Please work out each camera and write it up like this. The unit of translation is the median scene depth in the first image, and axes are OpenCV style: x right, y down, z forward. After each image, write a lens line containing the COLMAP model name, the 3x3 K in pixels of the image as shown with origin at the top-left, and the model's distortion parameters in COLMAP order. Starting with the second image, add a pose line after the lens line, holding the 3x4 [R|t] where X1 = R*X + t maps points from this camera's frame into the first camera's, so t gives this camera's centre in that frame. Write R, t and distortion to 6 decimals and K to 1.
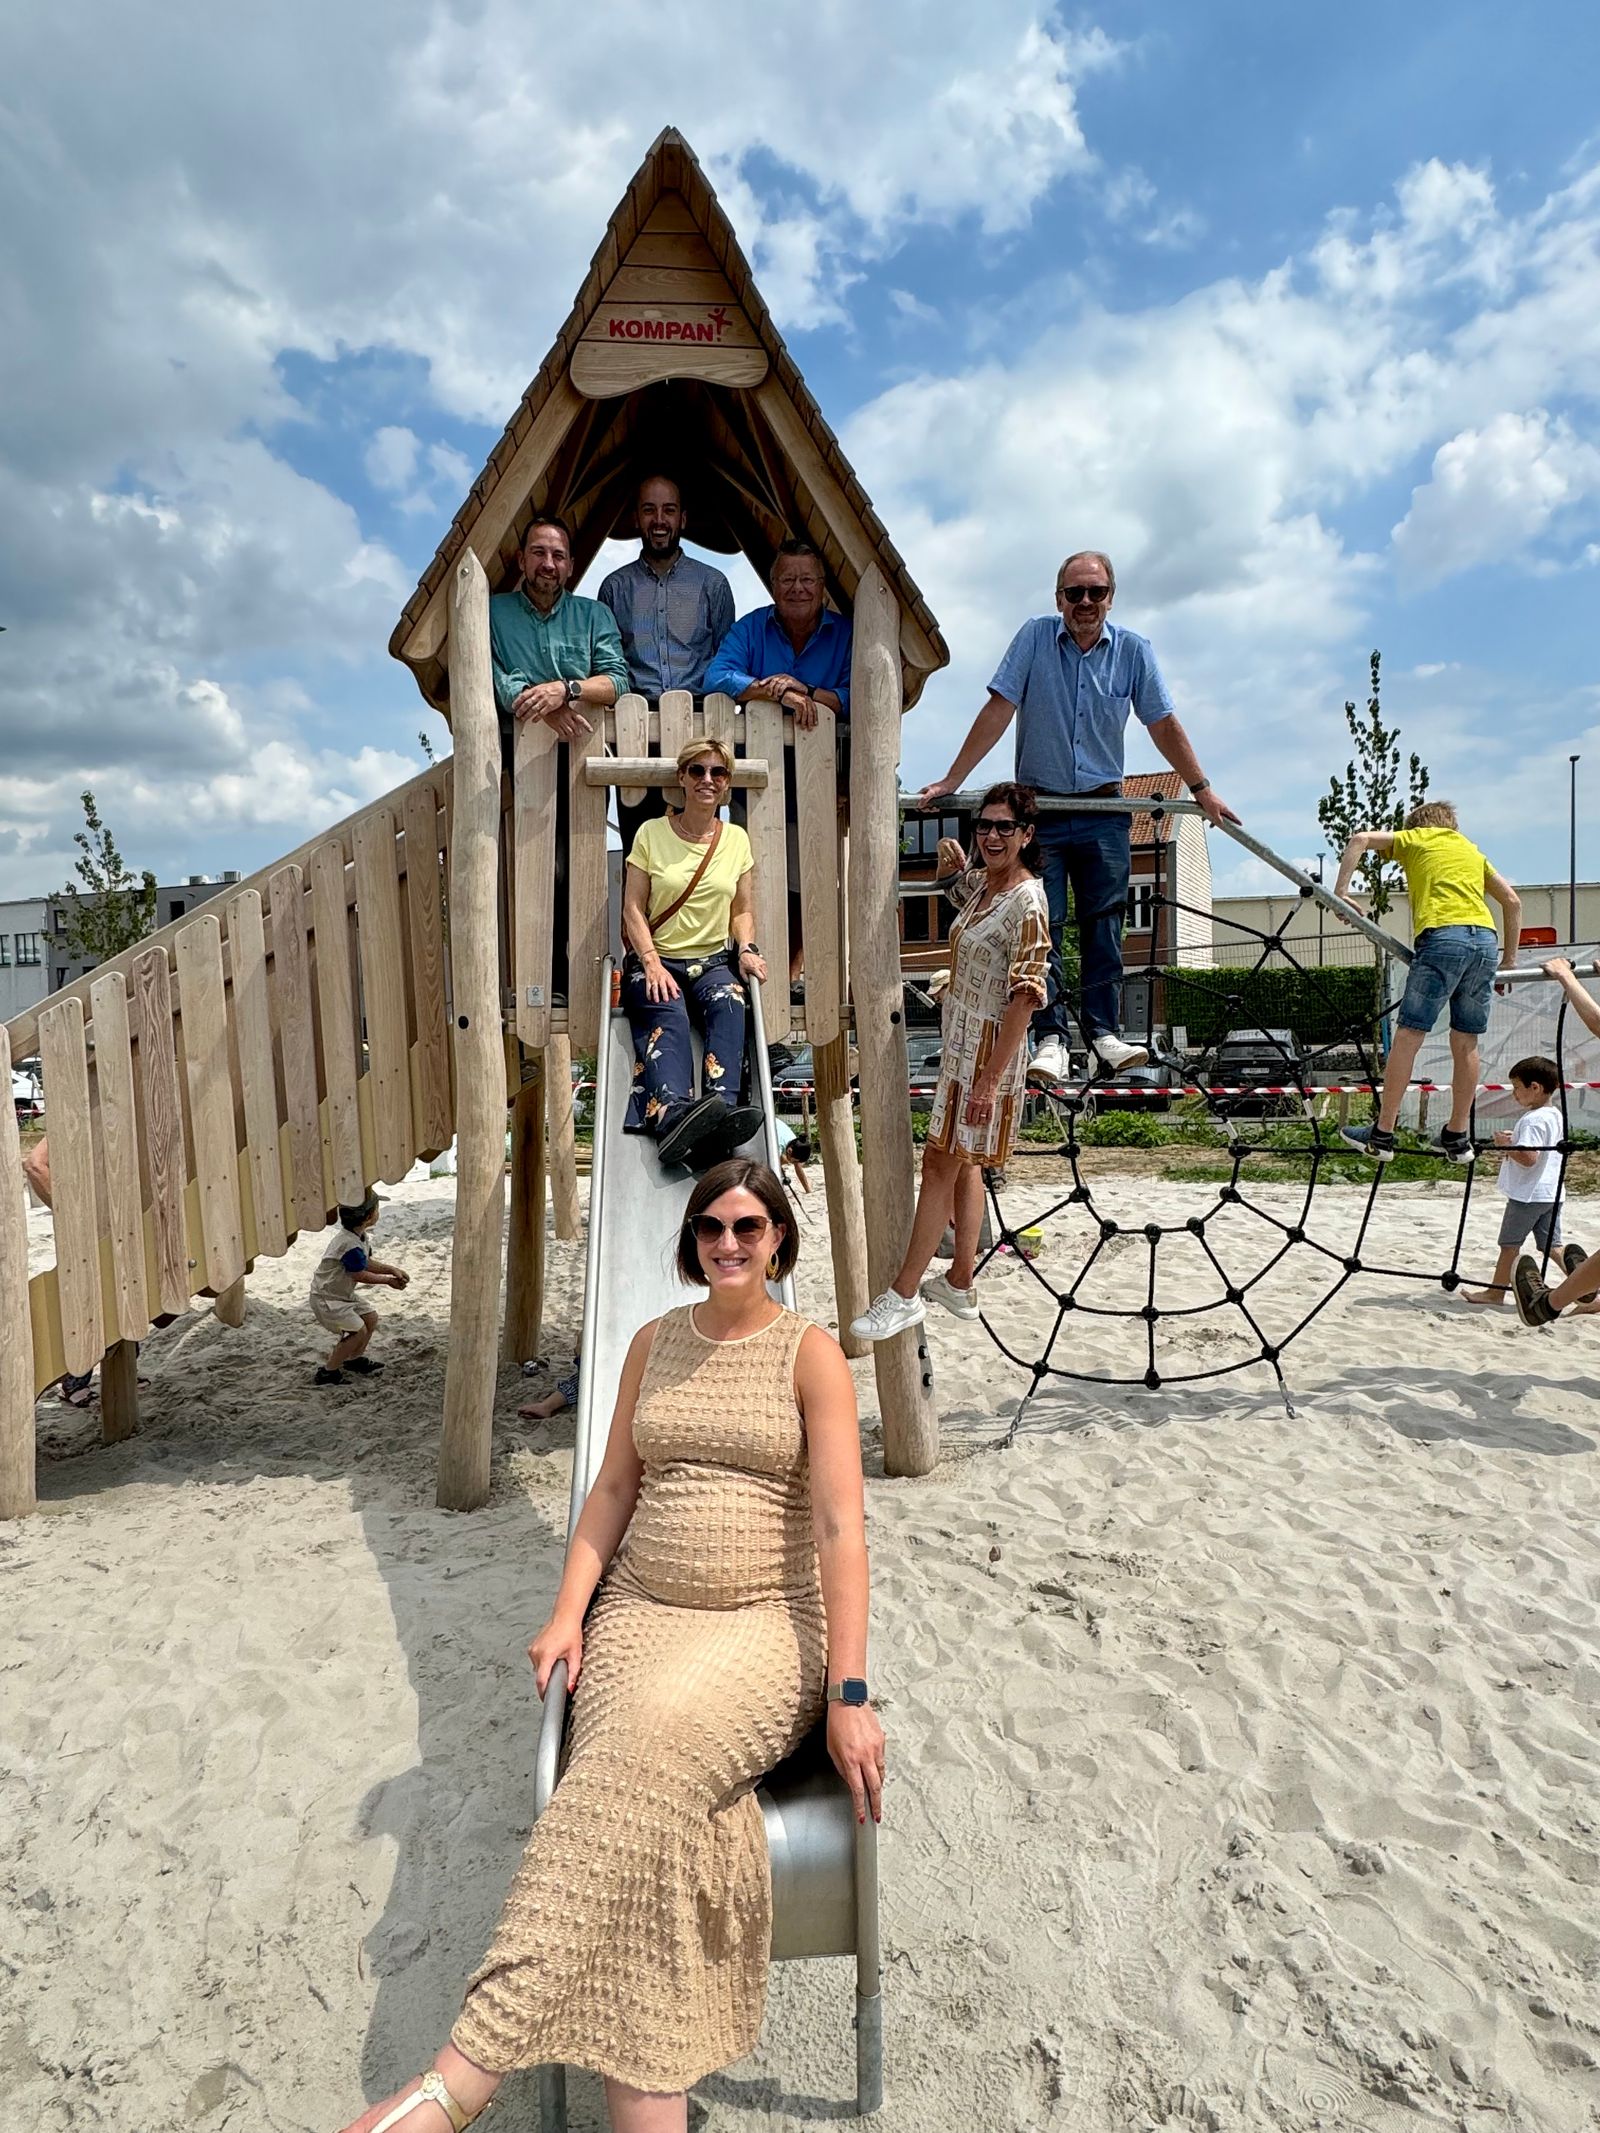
lens RADIAL K [[1255.6, 0, 790.3], [0, 1255.6, 1077.6], [0, 0, 1]] dist [-0.012923, 0.001269]
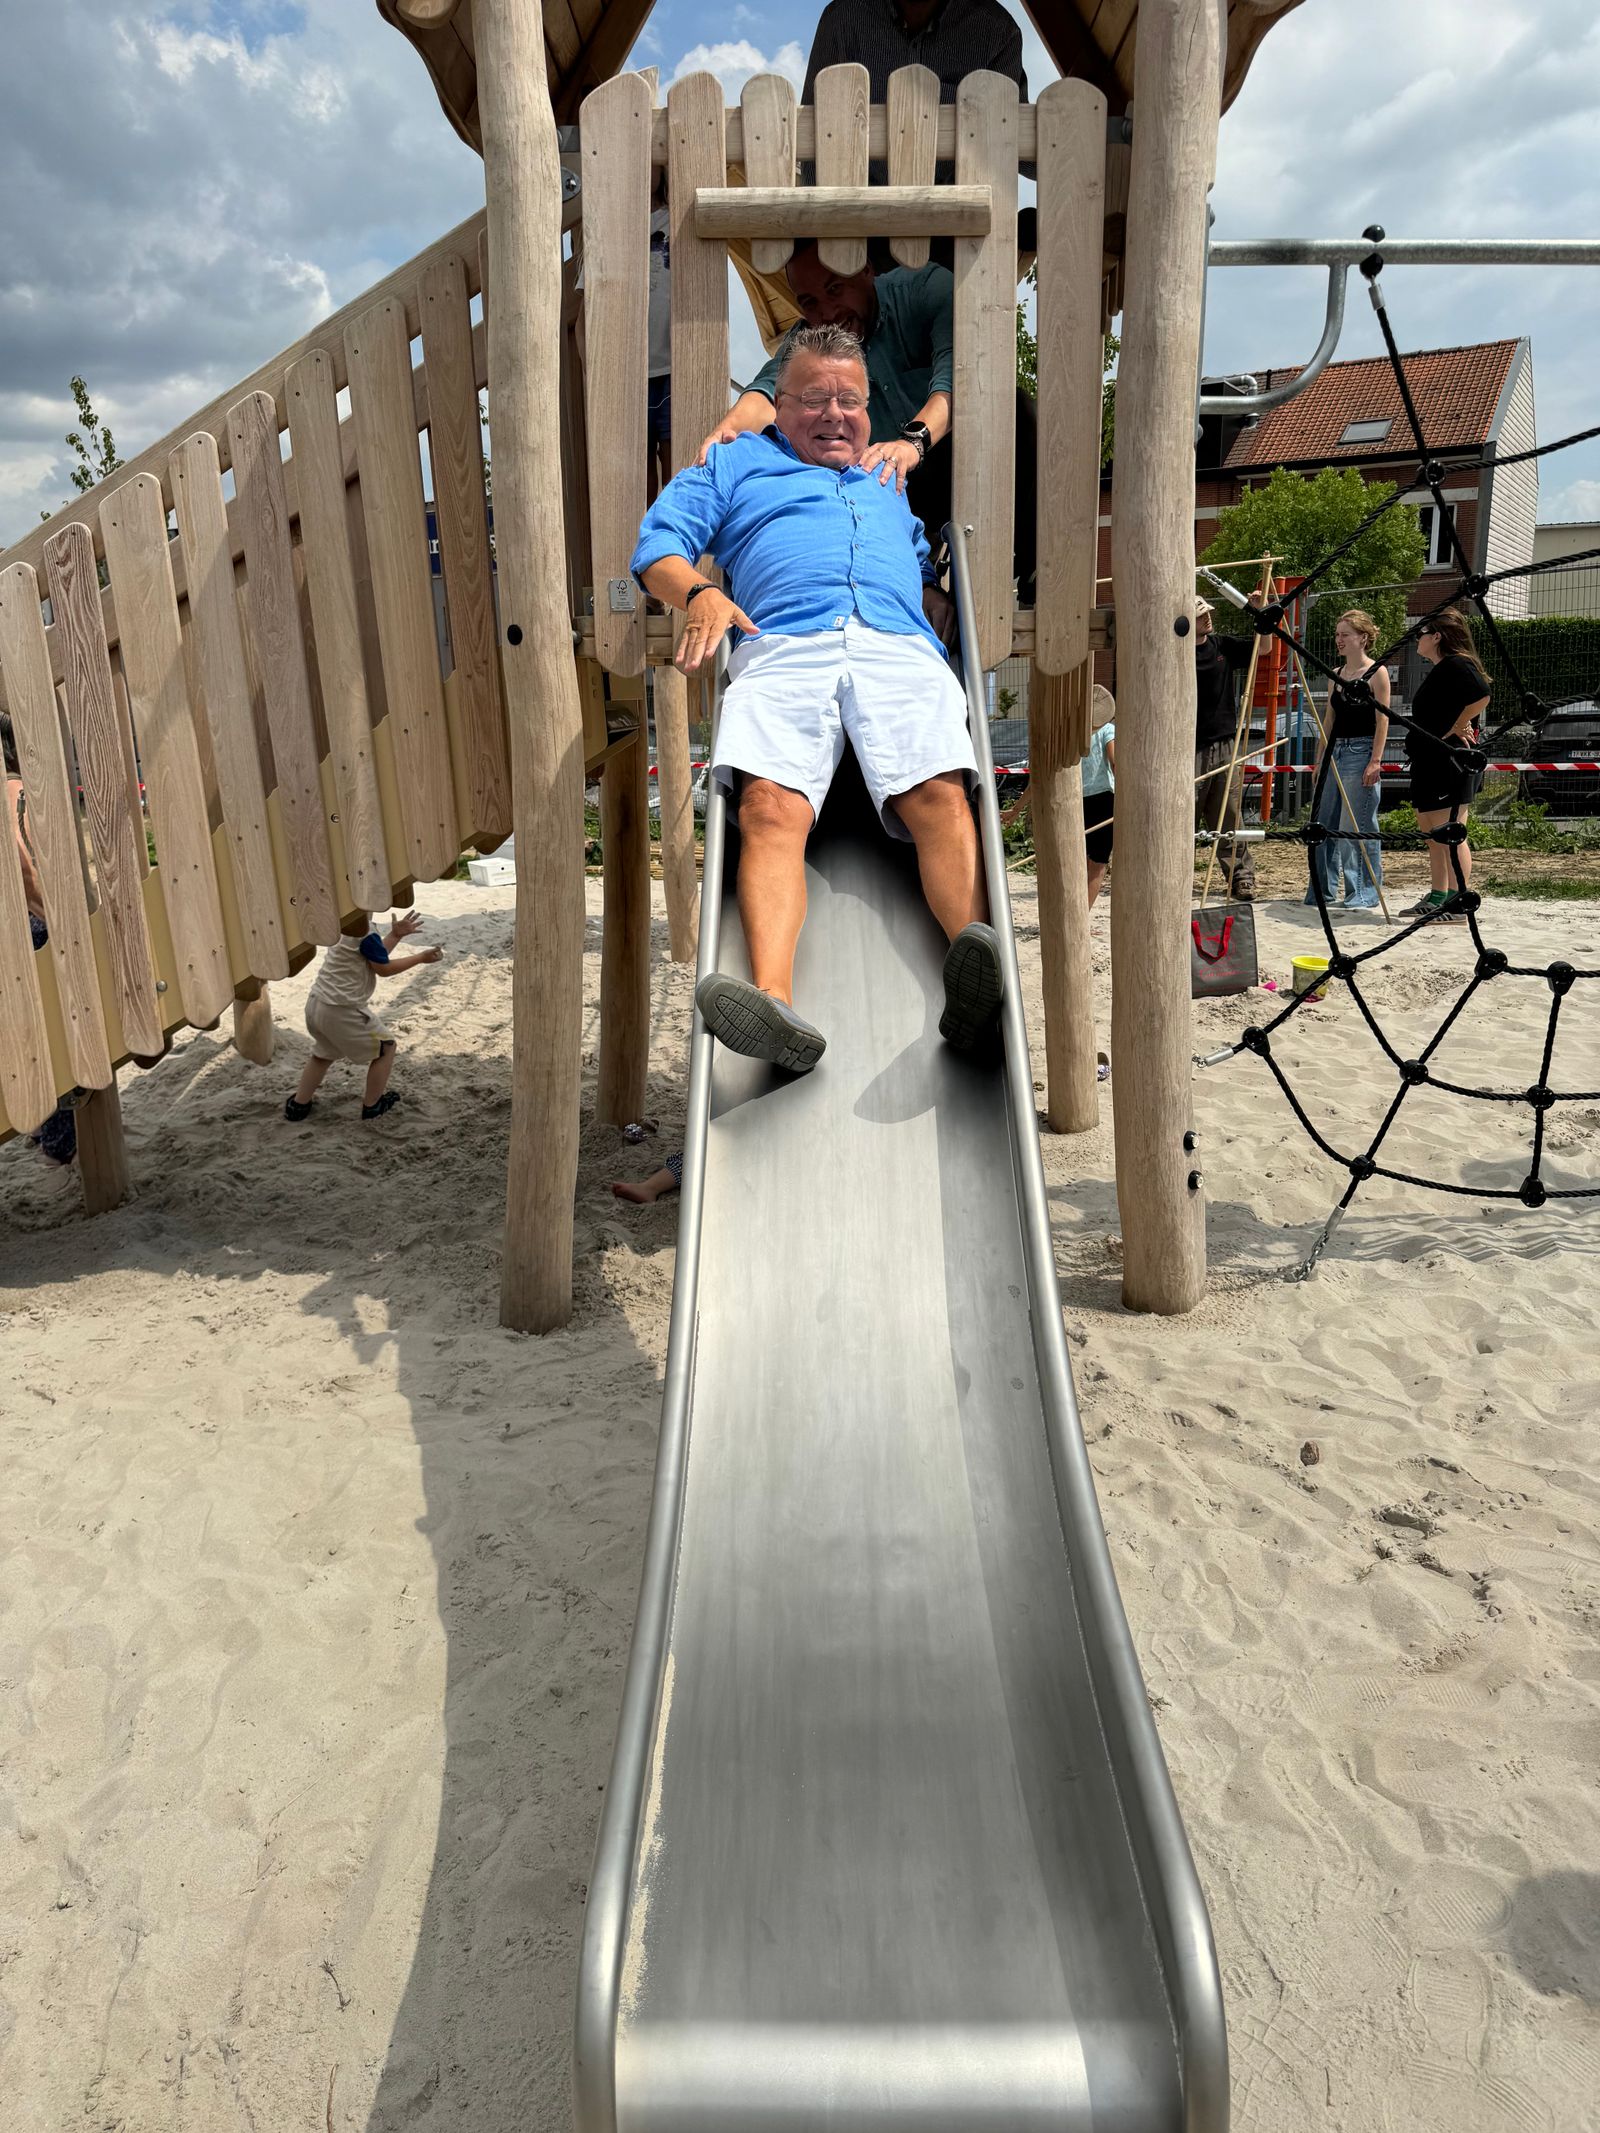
lens RADIAL K [[1482.8, 0, 801.9], [0, 1482.8, 1067.2], [0, 0, 1]] dist [0.041456, -0.015998]
pose [[0.994575, 0.028086, -0.100161, -0.024727], [-0.007737, 0.980167, 0.198021, 0.022258], [0.103736, -0.196172, 0.975067, 0.201532]]
